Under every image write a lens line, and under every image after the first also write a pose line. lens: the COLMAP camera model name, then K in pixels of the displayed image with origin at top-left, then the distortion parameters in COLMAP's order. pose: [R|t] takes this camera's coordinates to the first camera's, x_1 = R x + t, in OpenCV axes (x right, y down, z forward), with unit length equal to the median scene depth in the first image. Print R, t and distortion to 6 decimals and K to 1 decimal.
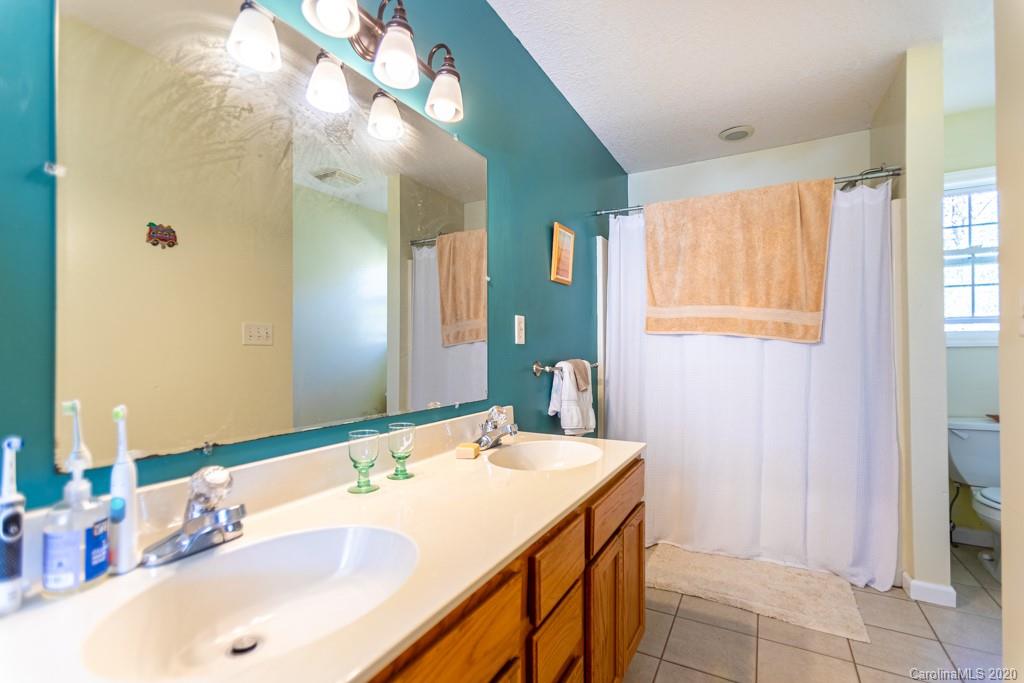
lens RADIAL K [[472.6, 0, 506.5], [0, 472.6, 346.2], [0, 0, 1]] dist [-0.008605, 0.005884]
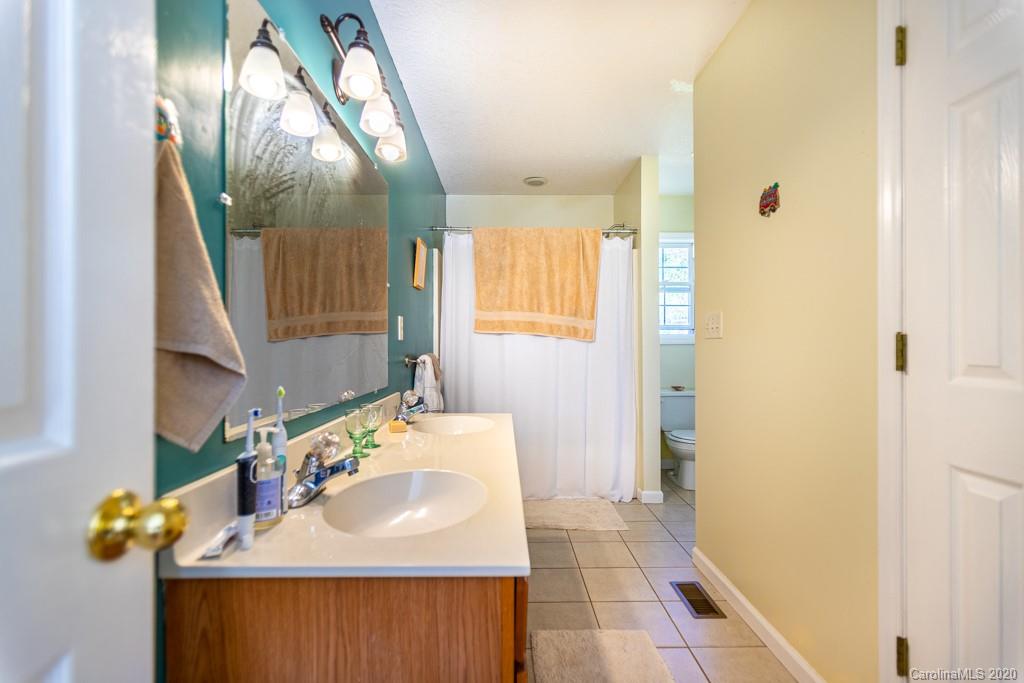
lens RADIAL K [[472.6, 0, 511.2], [0, 472.6, 340.9], [0, 0, 1]] dist [-0.008605, 0.005884]
pose [[0.868566, 0.007301, 0.495520, -0.274787], [-0.005780, 0.999973, -0.004604, 0.000874], [-0.495540, 0.001135, 0.868584, -0.138790]]
